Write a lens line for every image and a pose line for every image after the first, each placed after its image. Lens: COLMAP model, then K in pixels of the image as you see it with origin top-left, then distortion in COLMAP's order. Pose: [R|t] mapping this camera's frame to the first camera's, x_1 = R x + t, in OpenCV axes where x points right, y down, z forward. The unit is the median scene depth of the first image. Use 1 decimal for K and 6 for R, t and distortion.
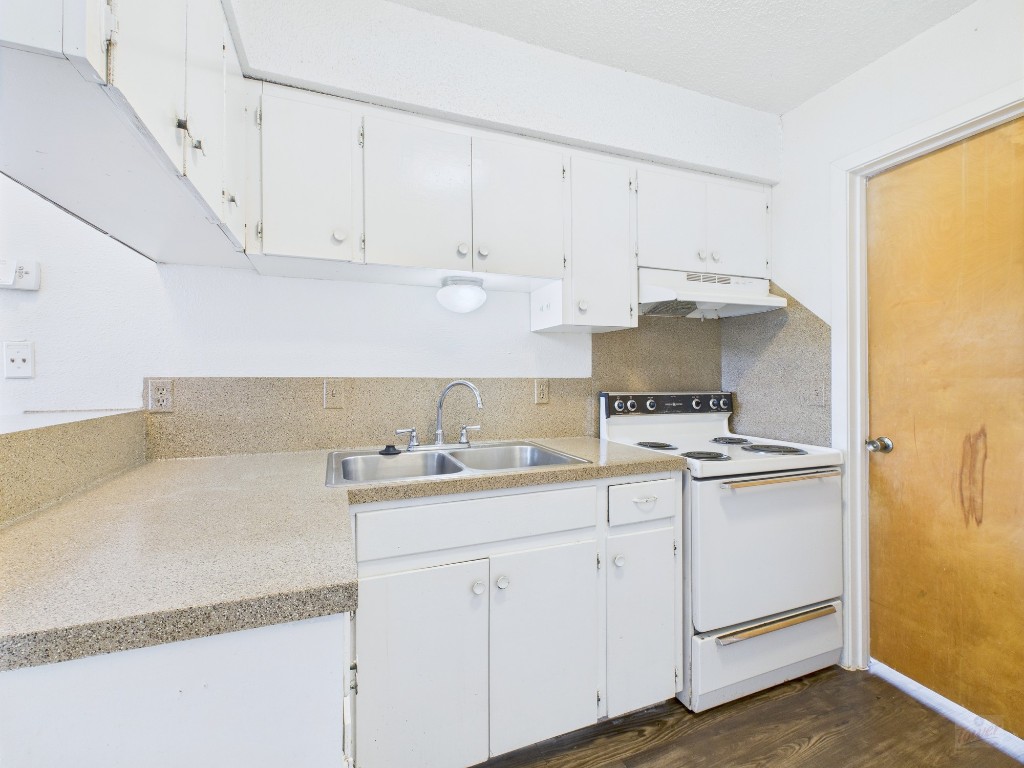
lens RADIAL K [[444.4, 0, 512.0], [0, 444.4, 384.0], [0, 0, 1]] dist [0.001037, -0.000226]
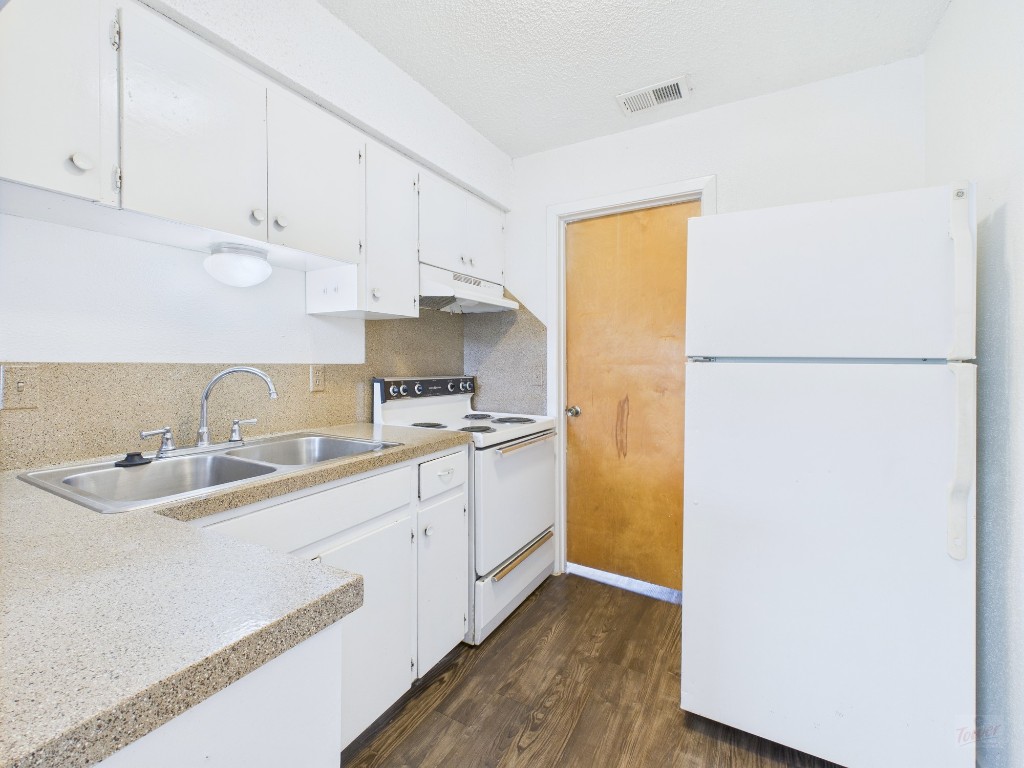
lens RADIAL K [[444.2, 0, 510.3], [0, 444.2, 369.9], [0, 0, 1]] dist [-0.000532, 0.000109]
pose [[0.777198, -0.005465, 0.629232, -0.245521], [0.005349, 0.999984, 0.002079, -0.000892], [-0.629233, 0.001750, 0.777215, 0.017419]]
